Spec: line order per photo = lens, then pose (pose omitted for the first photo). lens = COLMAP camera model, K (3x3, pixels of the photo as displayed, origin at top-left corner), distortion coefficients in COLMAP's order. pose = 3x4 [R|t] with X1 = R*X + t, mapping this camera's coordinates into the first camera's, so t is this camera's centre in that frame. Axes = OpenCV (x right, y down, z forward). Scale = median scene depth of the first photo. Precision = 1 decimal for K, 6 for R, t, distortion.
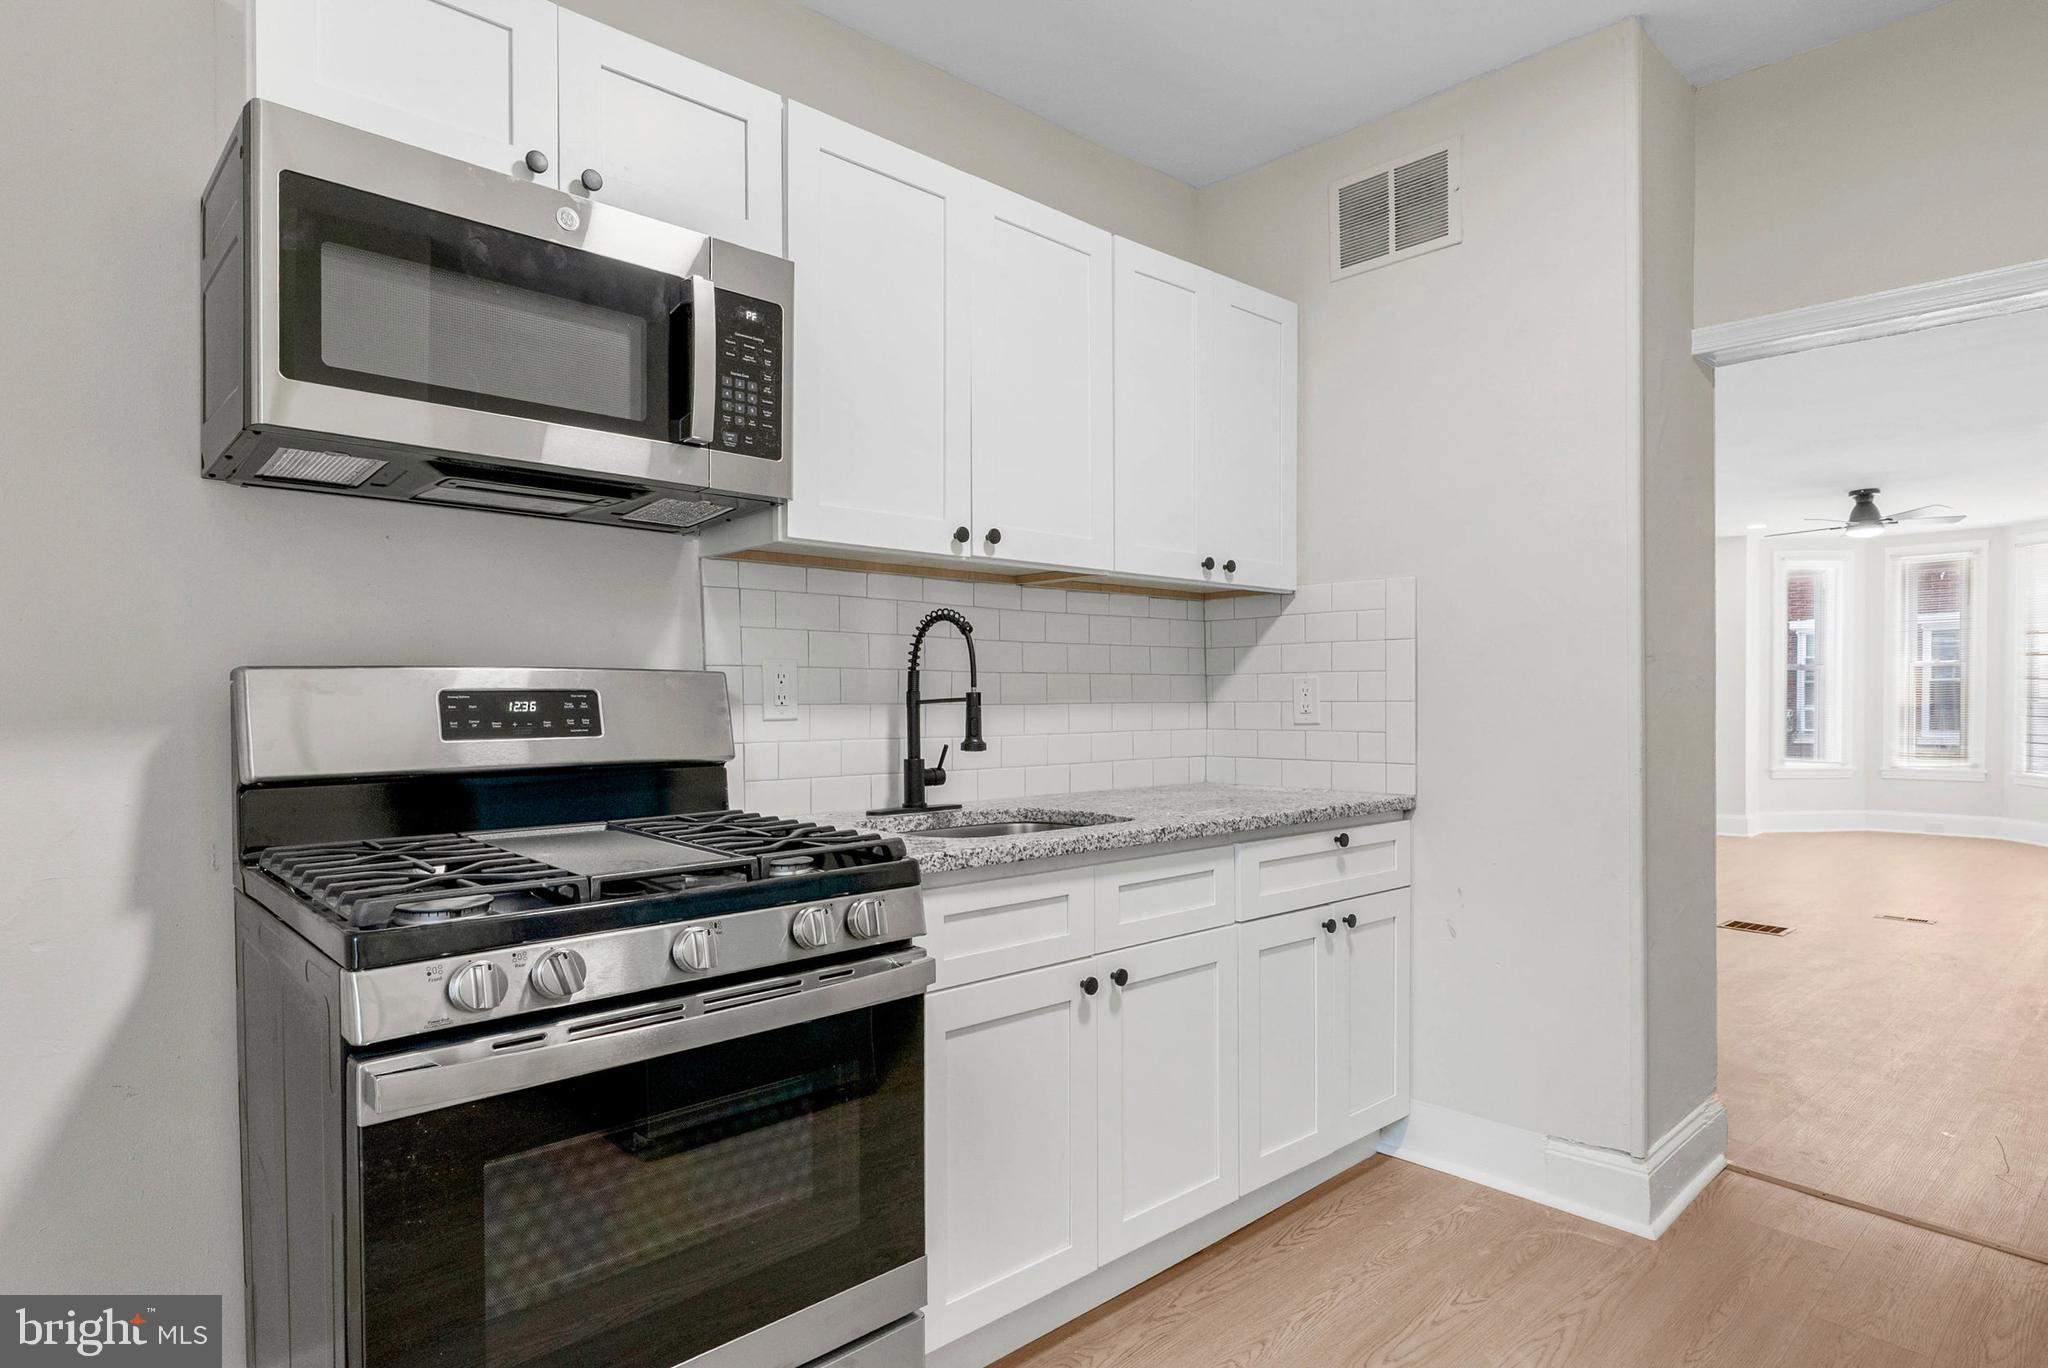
lens RADIAL K [[1108.3, 0, 1024.0], [0, 1108.3, 684.0], [0, 0, 1]] dist [-0.000877, -0.000128]
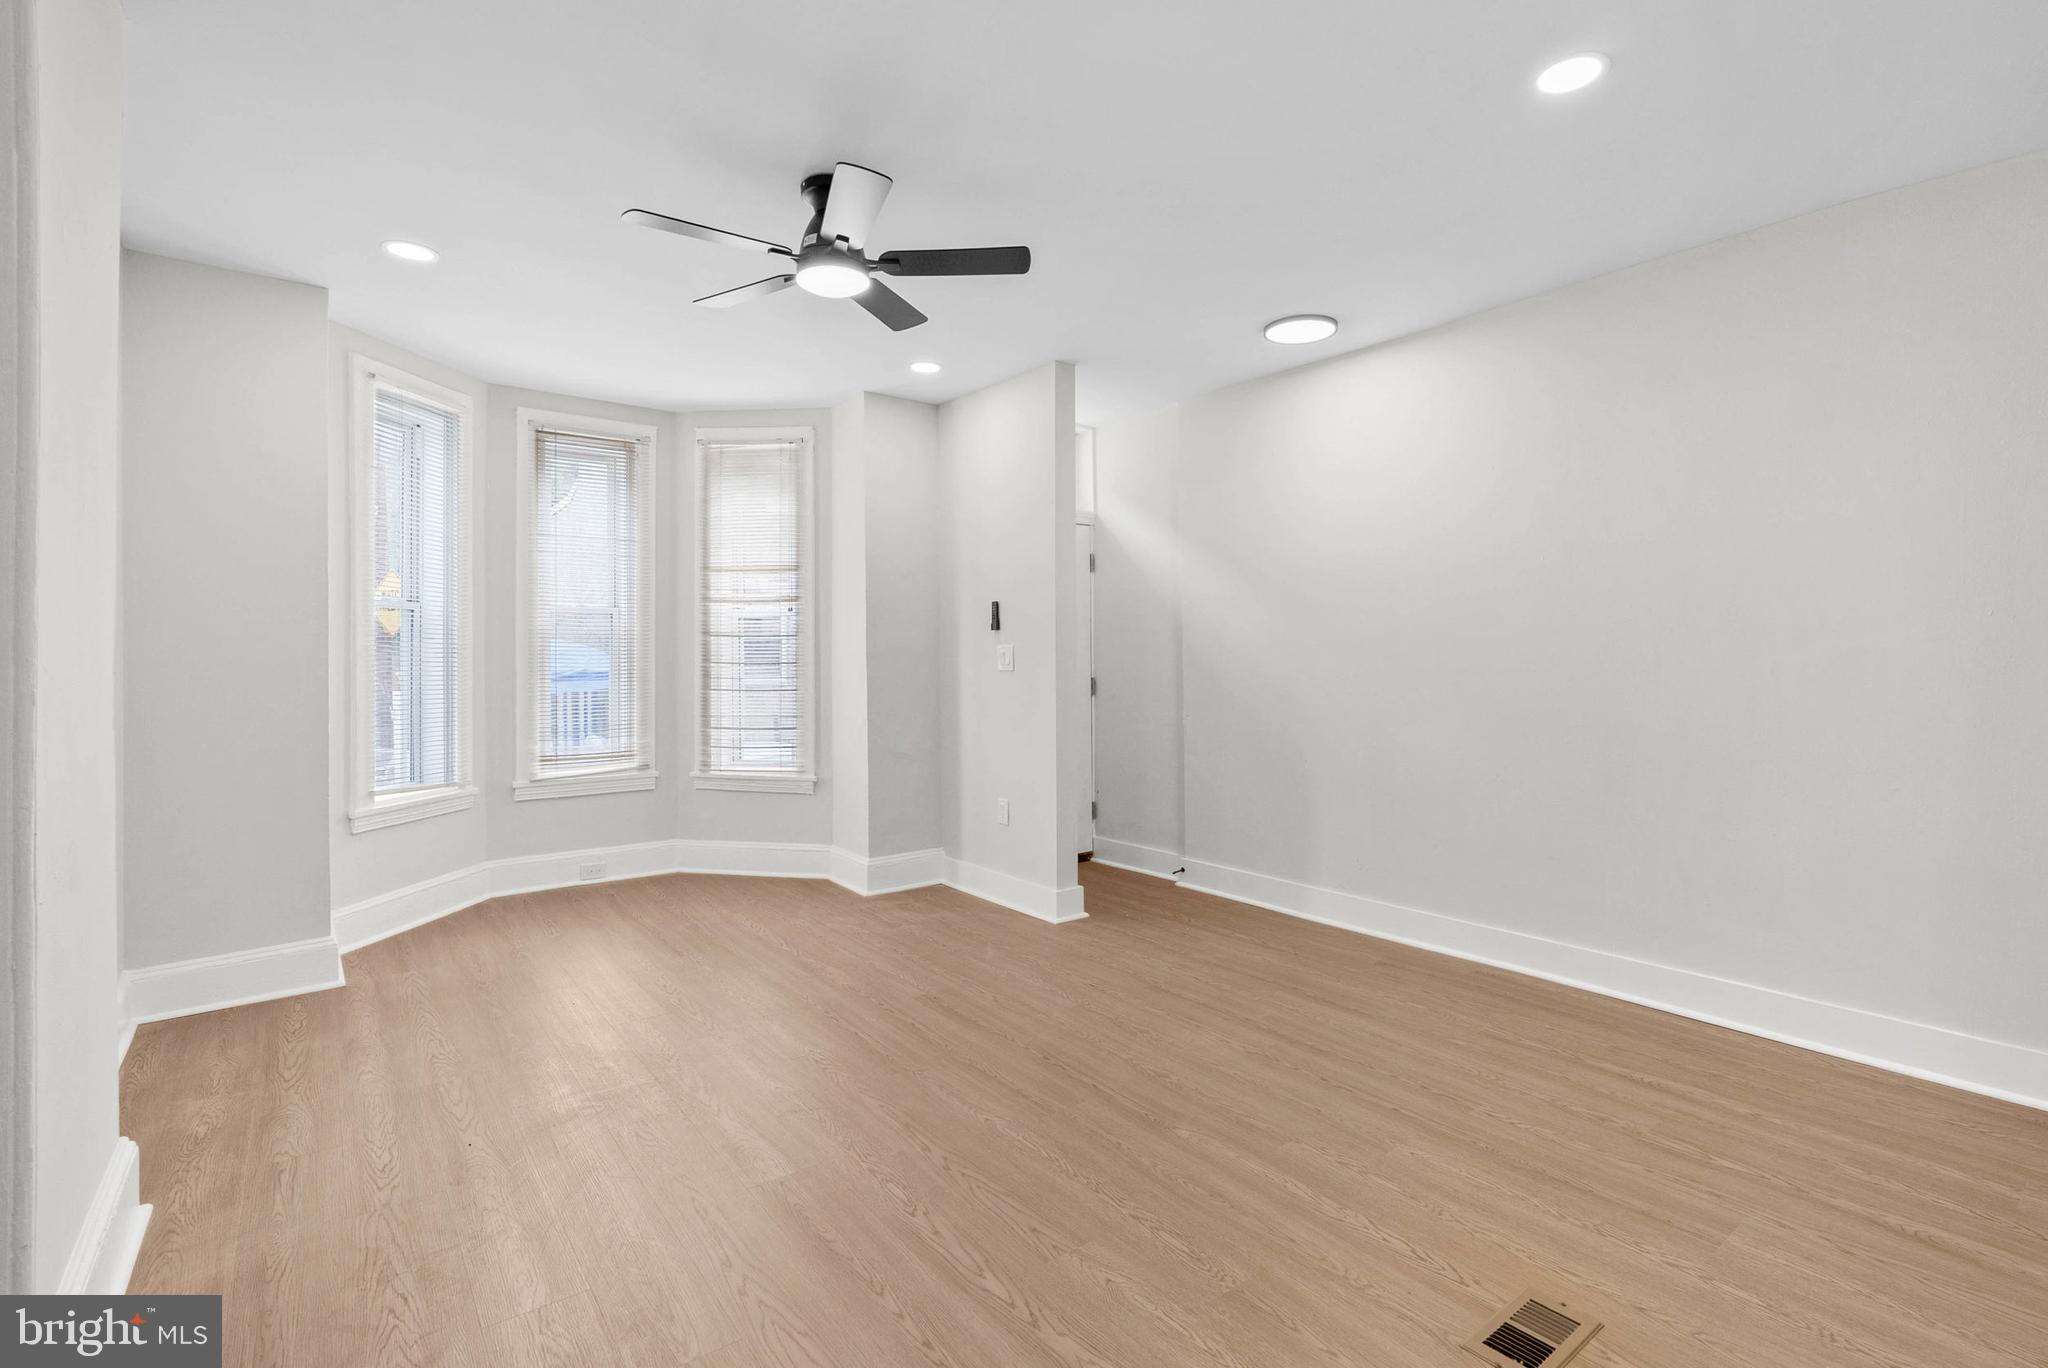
lens RADIAL K [[953.5, 0, 1029.9], [0, 953.5, 671.4], [0, 0, 1]] dist [-0.002483, 0.000684]
pose [[0.096639, -0.005477, 0.995304, 0.317833], [-0.012167, 0.999904, 0.006684, 0.010593], [-0.995245, -0.012756, 0.096563, 0.716834]]
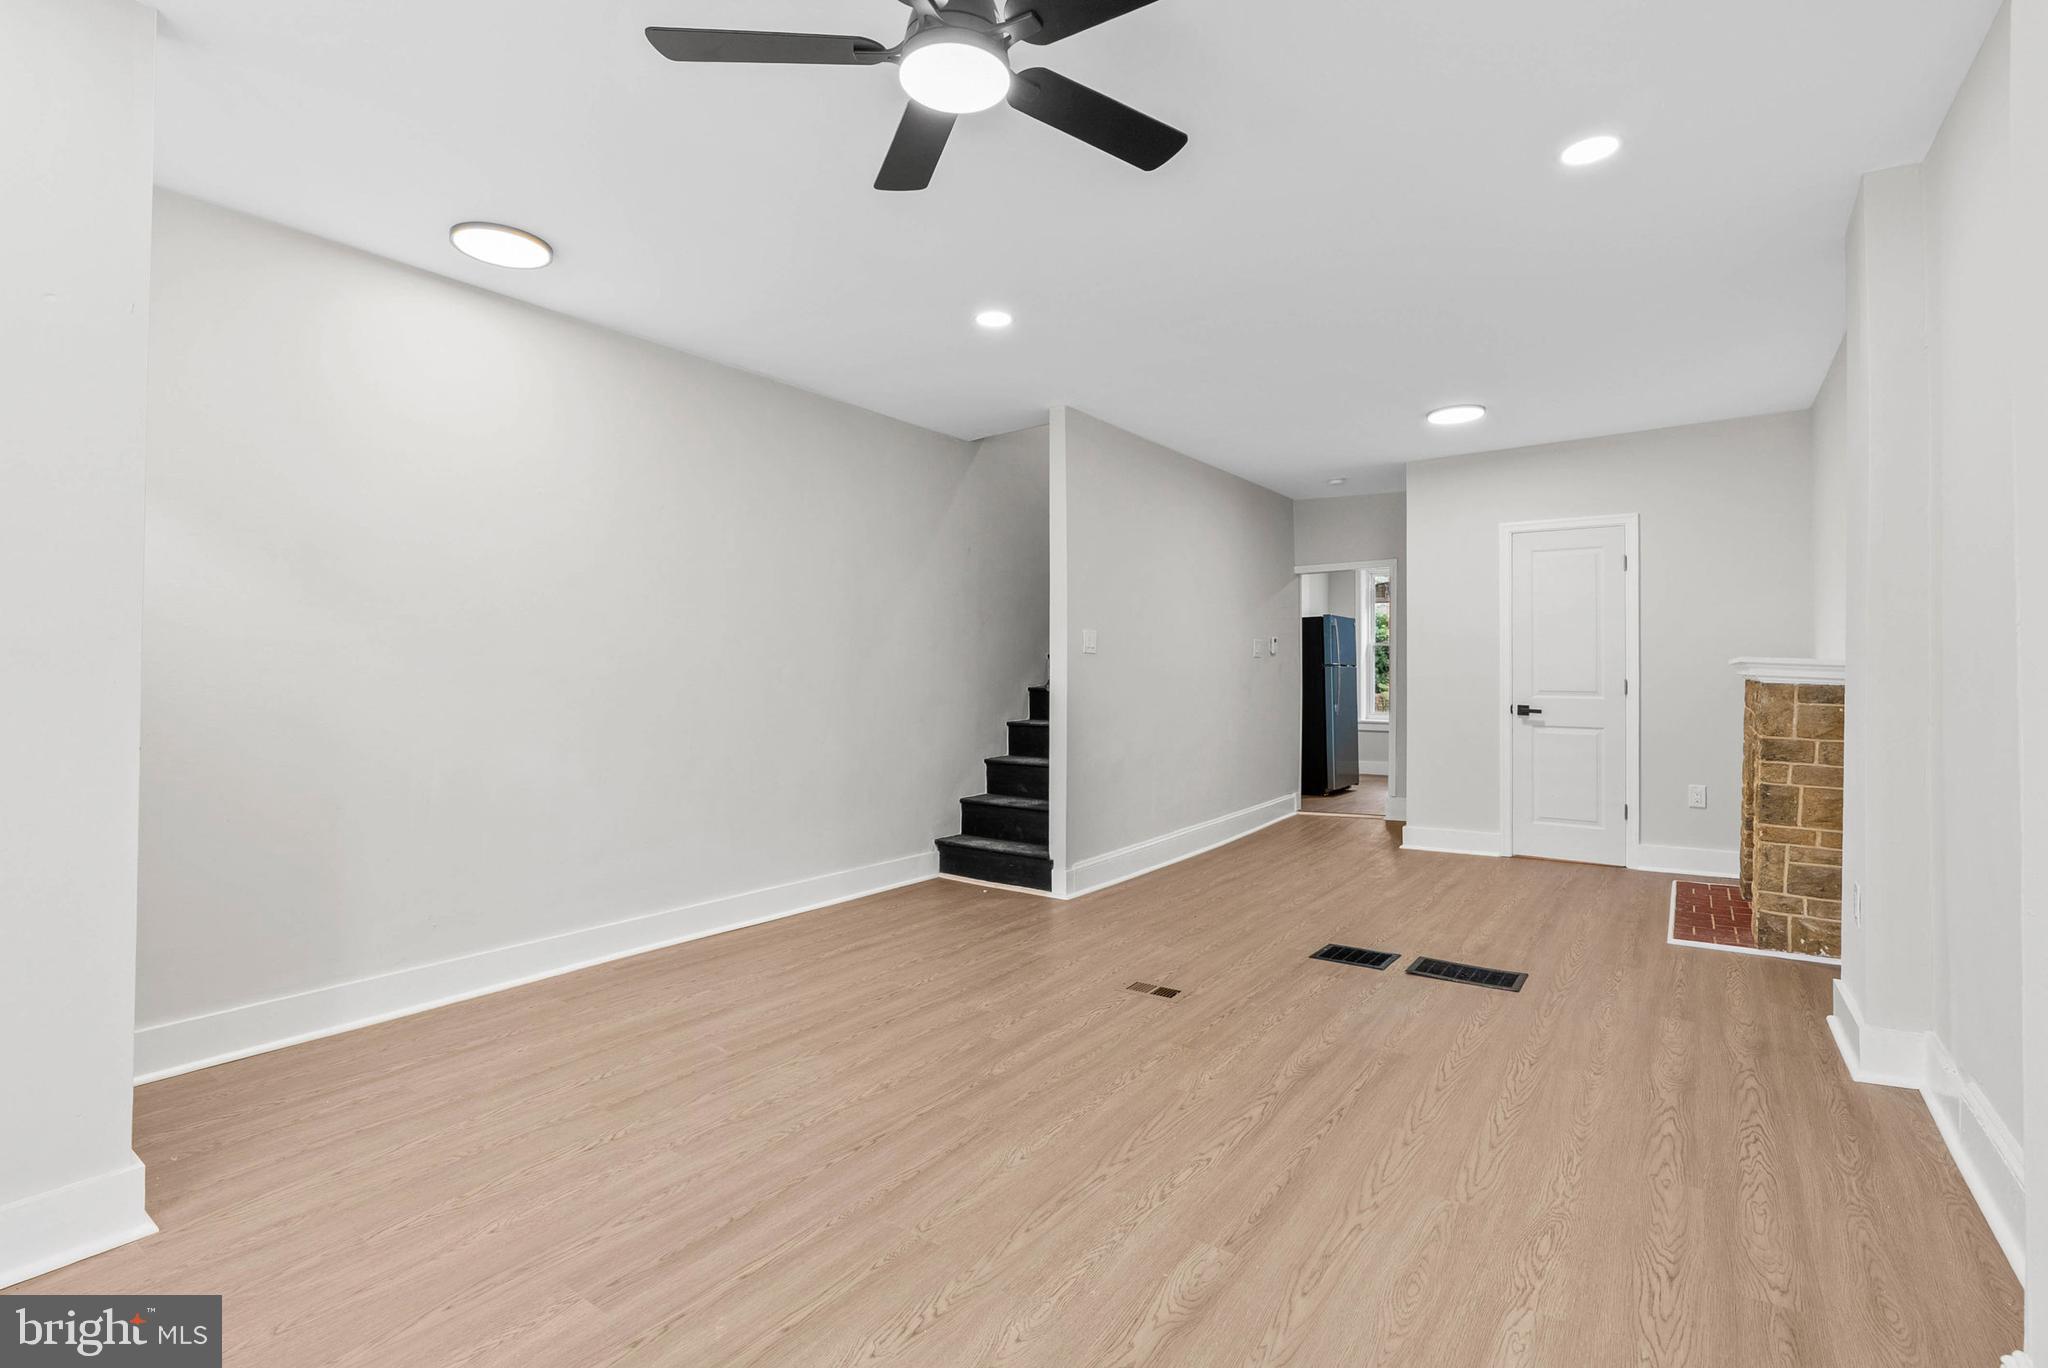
lens RADIAL K [[912.5, 0, 1024.0], [0, 912.5, 684.0], [0, 0, 1]] dist [-0.000879, 0.000109]
pose [[-0.982197, 0.003747, -0.187819, 0.628224], [0.004171, 0.999990, -0.001861, 0.012861], [0.187810, -0.002611, -0.982202, 0.992572]]
